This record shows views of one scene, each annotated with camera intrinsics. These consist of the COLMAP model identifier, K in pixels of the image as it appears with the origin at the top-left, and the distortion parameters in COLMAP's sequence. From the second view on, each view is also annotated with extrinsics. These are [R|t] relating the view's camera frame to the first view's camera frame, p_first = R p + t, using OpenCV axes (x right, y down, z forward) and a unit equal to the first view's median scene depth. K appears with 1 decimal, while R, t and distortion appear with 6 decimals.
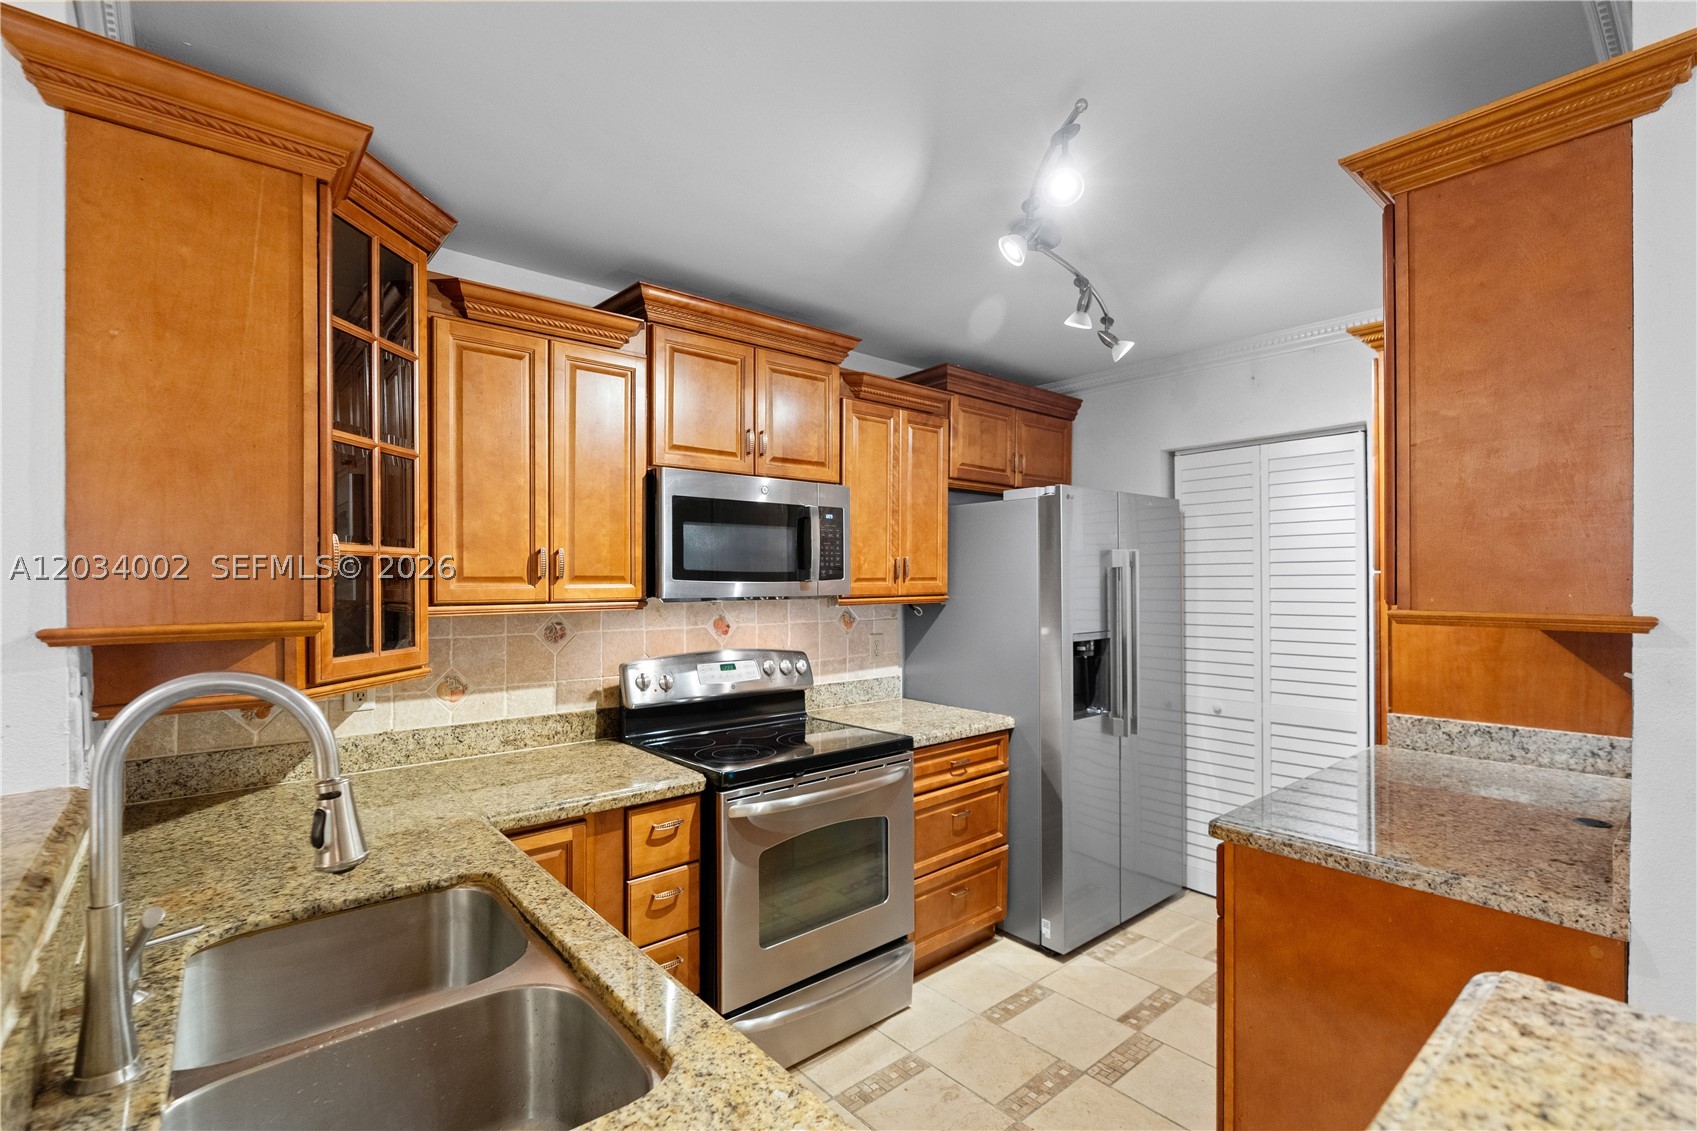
lens RADIAL K [[764.7, 0, 846.9], [0, 764.7, 577.1], [0, 0, 1]] dist [-0.010065, 0.003296]
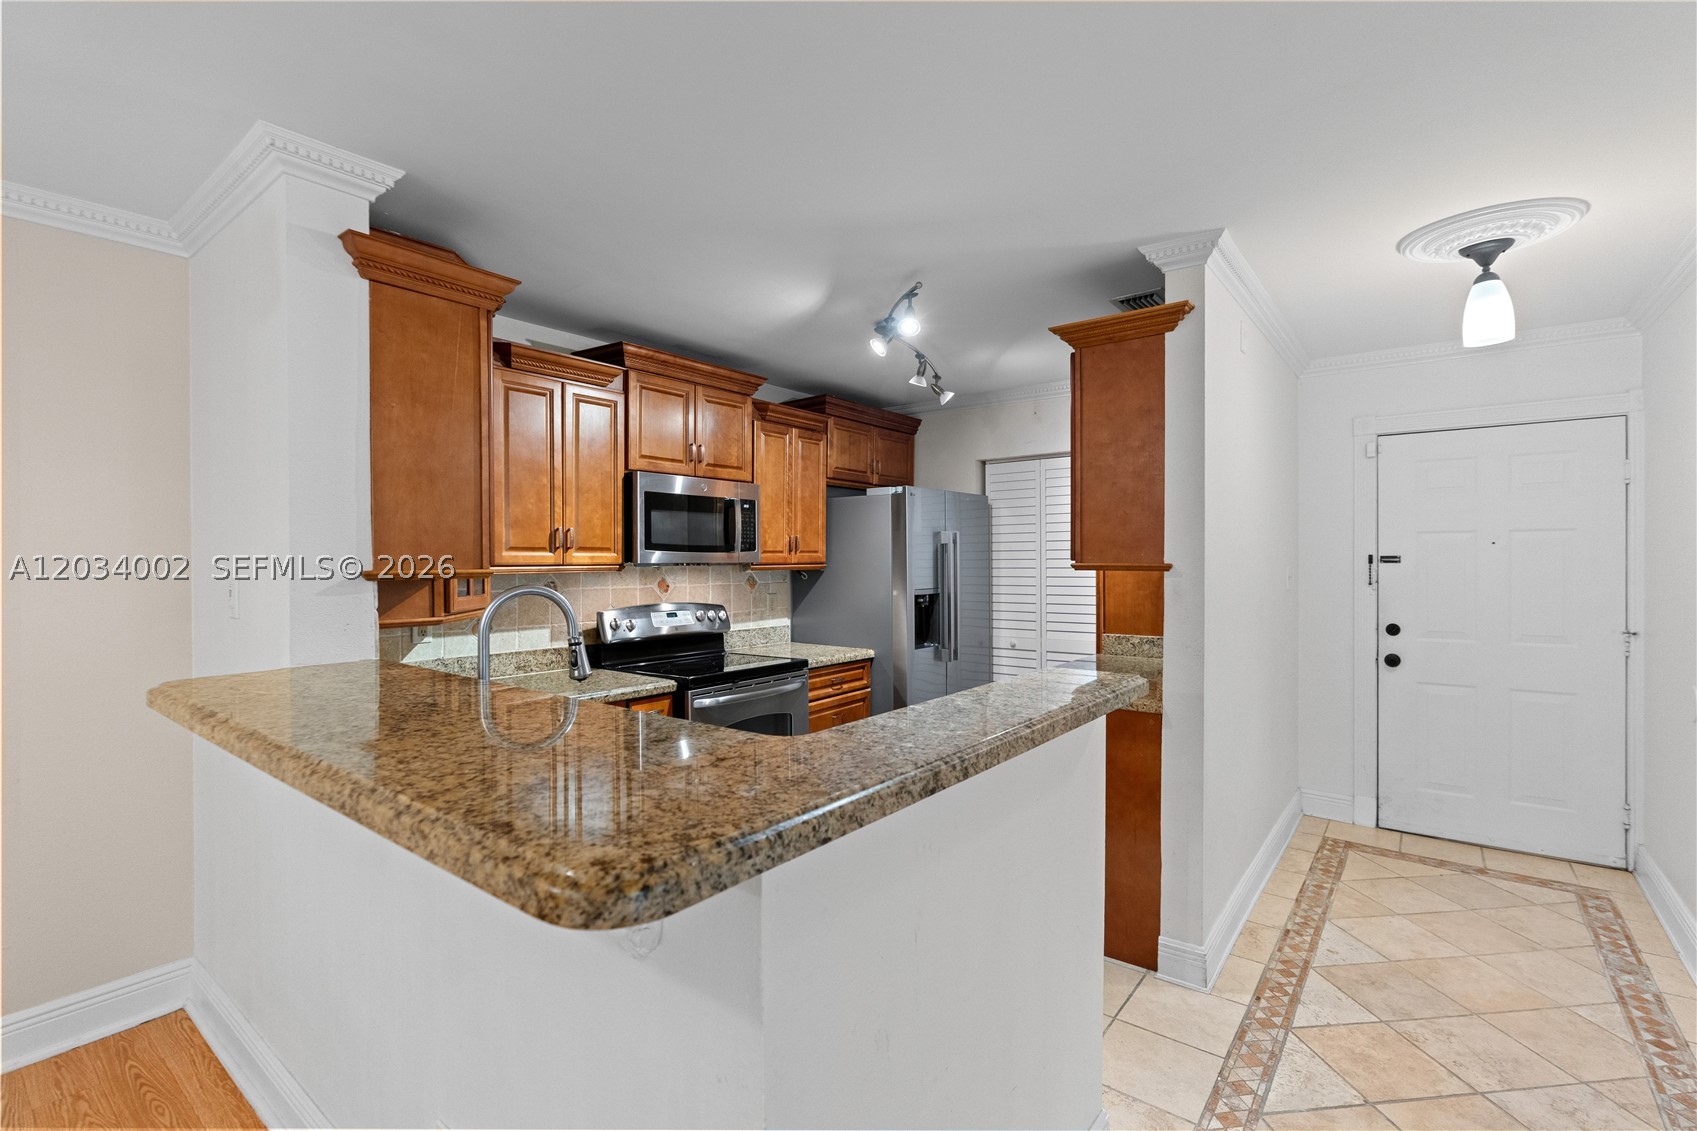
lens RADIAL K [[764.7, 0, 848.4], [0, 764.7, 567.4], [0, 0, 1]] dist [-0.010065, 0.003296]
pose [[0.980247, -0.002303, 0.197764, -0.133965], [-0.000179, 0.999921, 0.012529, 0.017411], [-0.197777, -0.012317, 0.980170, -0.466771]]
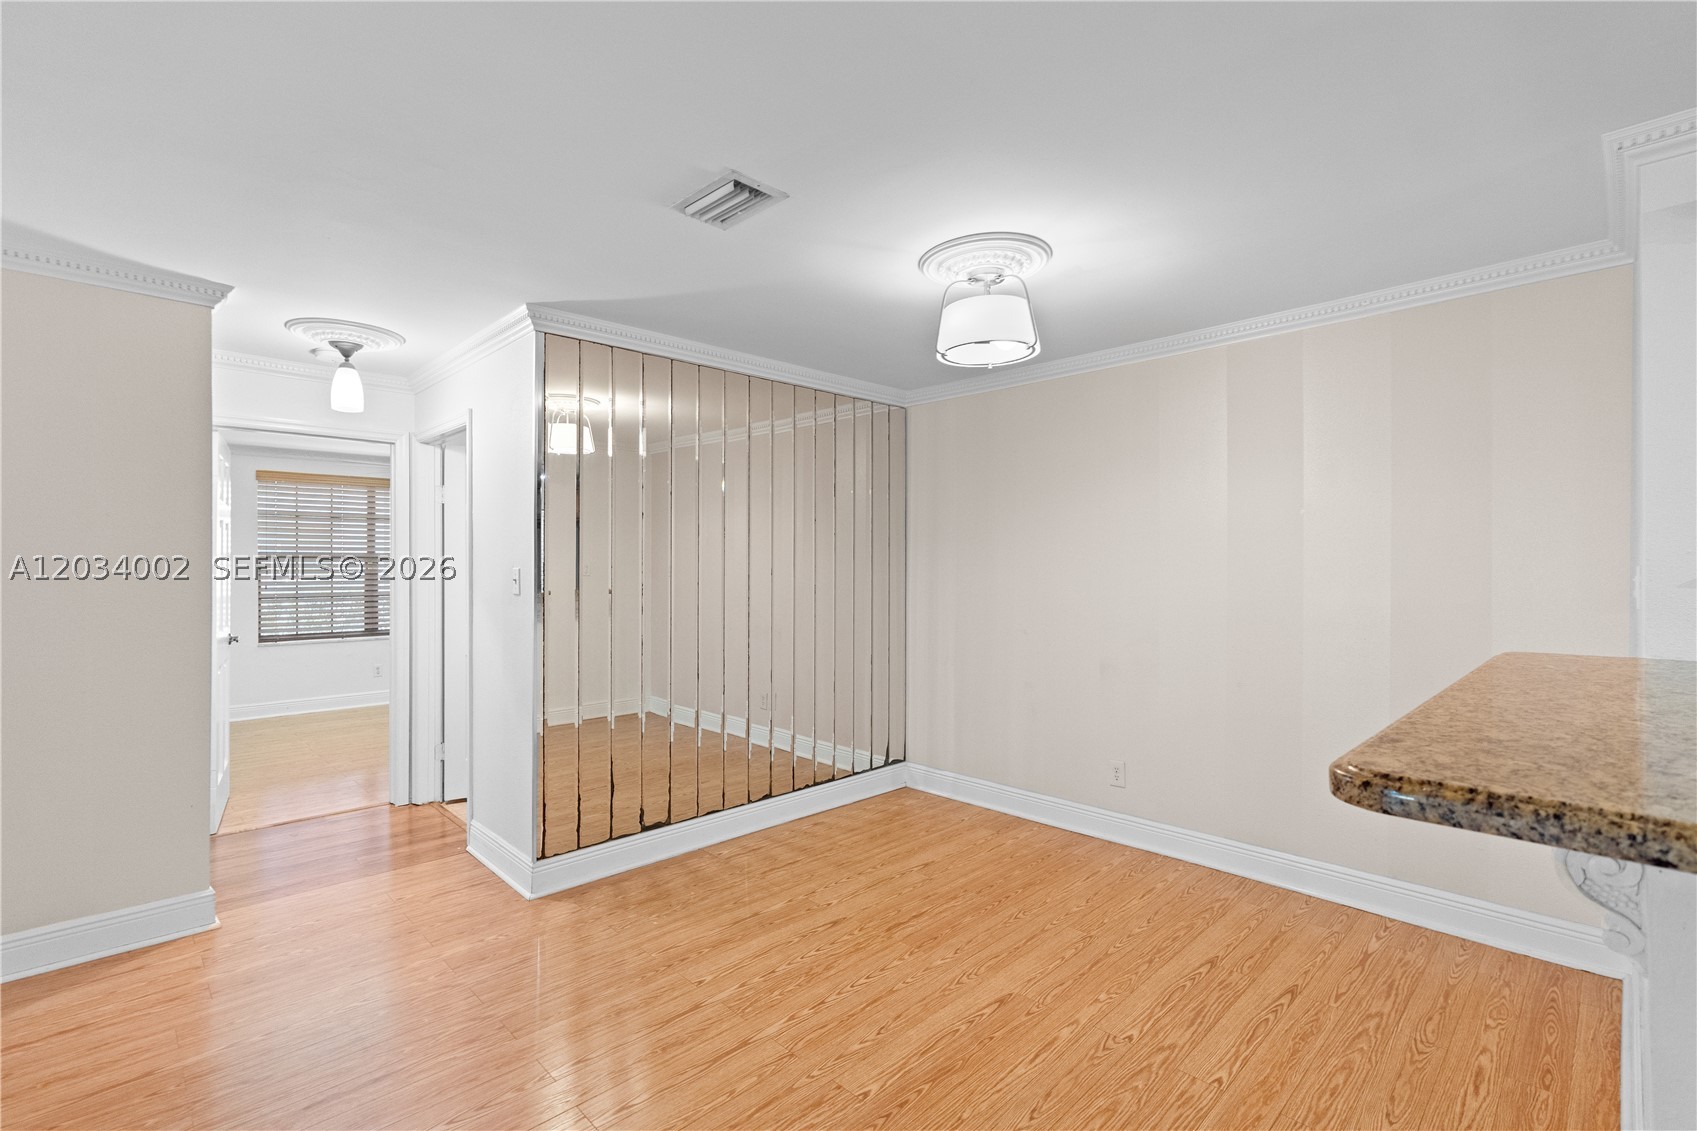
lens RADIAL K [[764.7, 0, 845.8], [0, 764.7, 564.0], [0, 0, 1]] dist [-0.010065, 0.003296]
pose [[0.062107, 0.002350, -0.998067, 0.184539], [0.003036, 0.999992, 0.002544, 0.030319], [0.998065, -0.003189, 0.062099, -0.453742]]
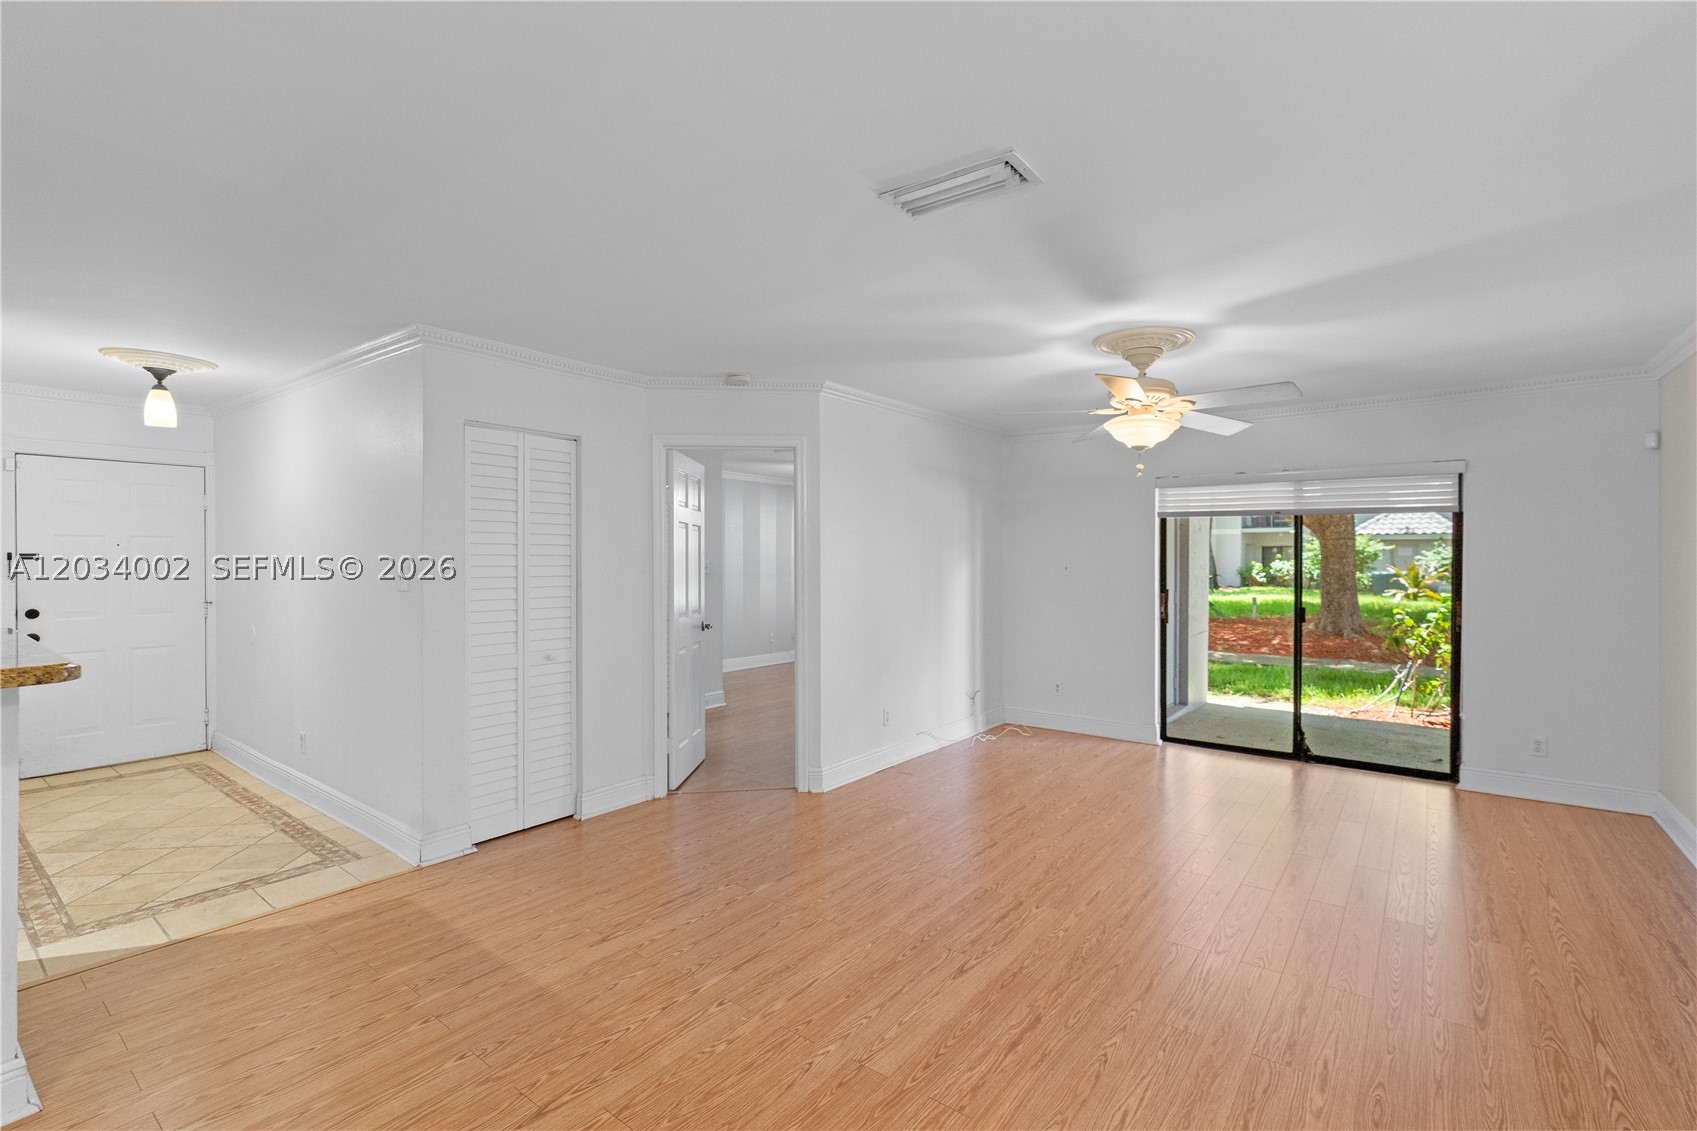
lens RADIAL K [[764.7, 0, 850.8], [0, 764.7, 556.5], [0, 0, 1]] dist [-0.010065, 0.003296]
pose [[-0.202677, 0.004143, 0.979237, -1.046533], [-0.005142, 0.999973, -0.005295, 0.020368], [-0.979232, -0.006108, -0.202650, -0.795388]]
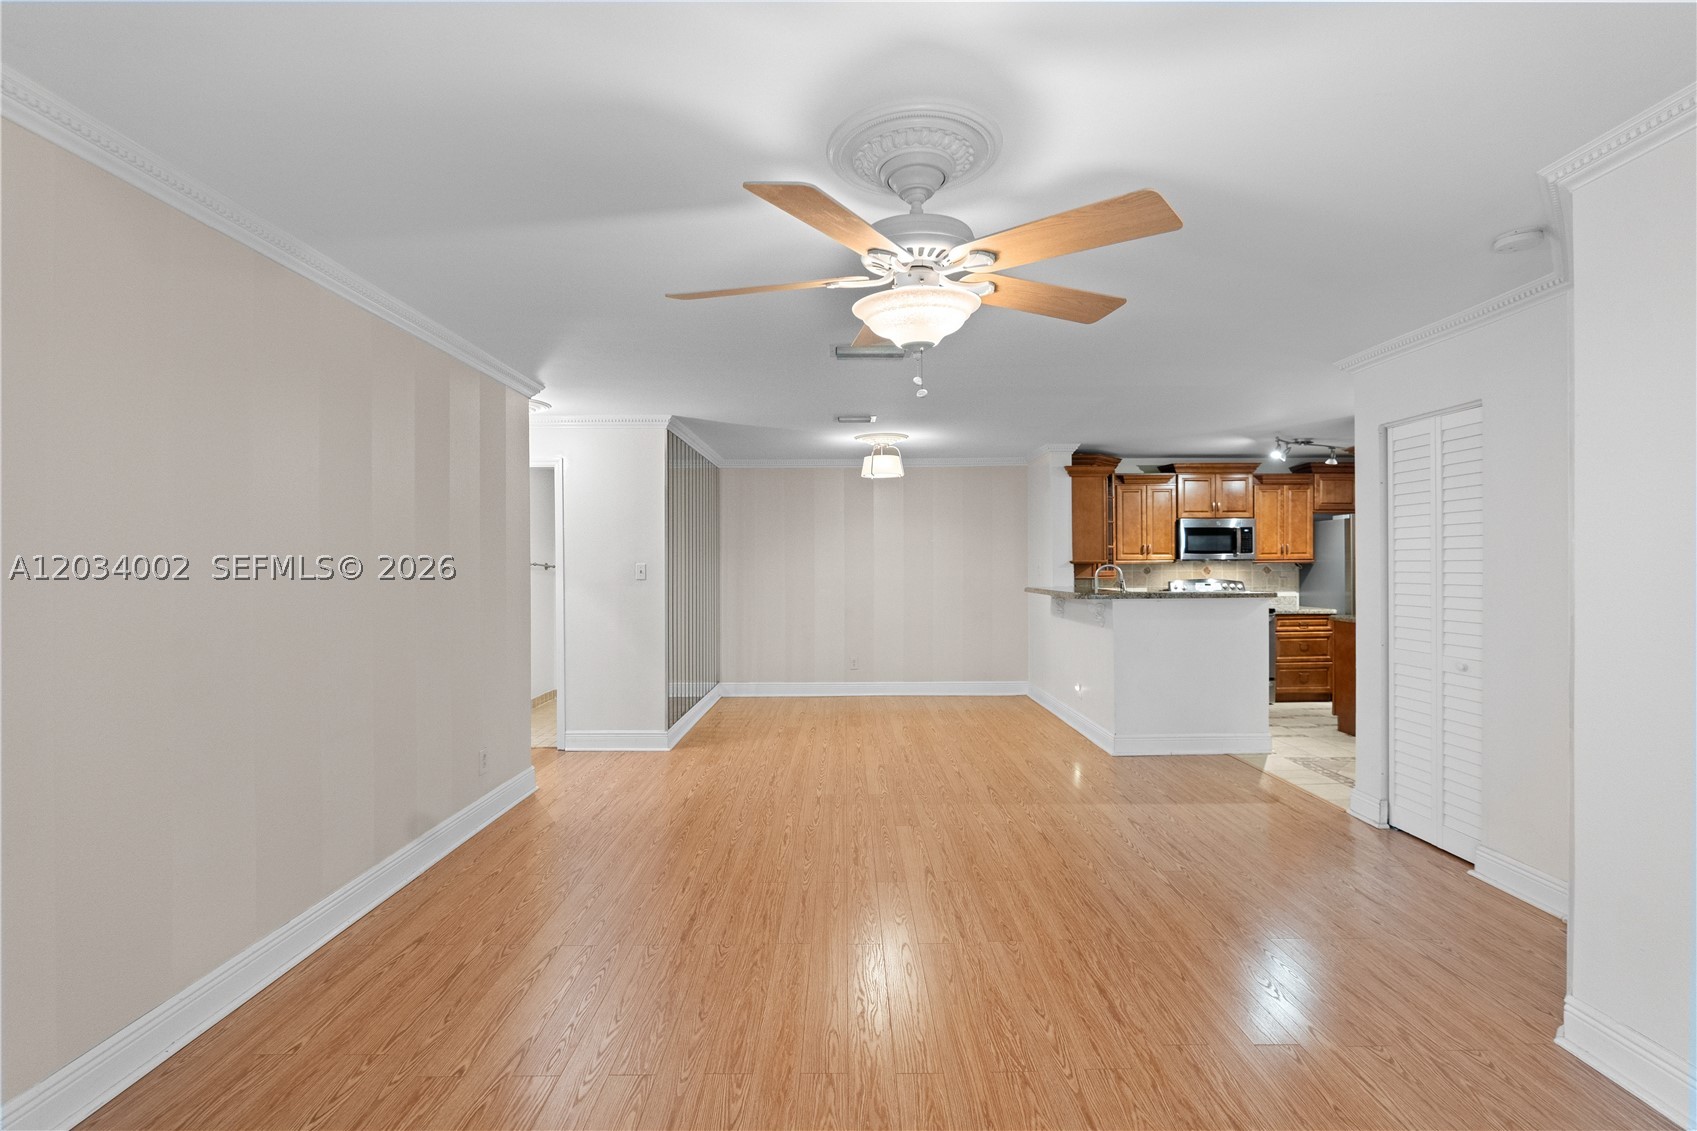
lens RADIAL K [[764.7, 0, 856.0], [0, 764.7, 565.1], [0, 0, 1]] dist [-0.010065, 0.003296]
pose [[0.767554, -0.000852, -0.640984, 0.756773], [0.005003, 0.999977, 0.004661, 0.029602], [0.640965, -0.006784, 0.767540, -2.312534]]
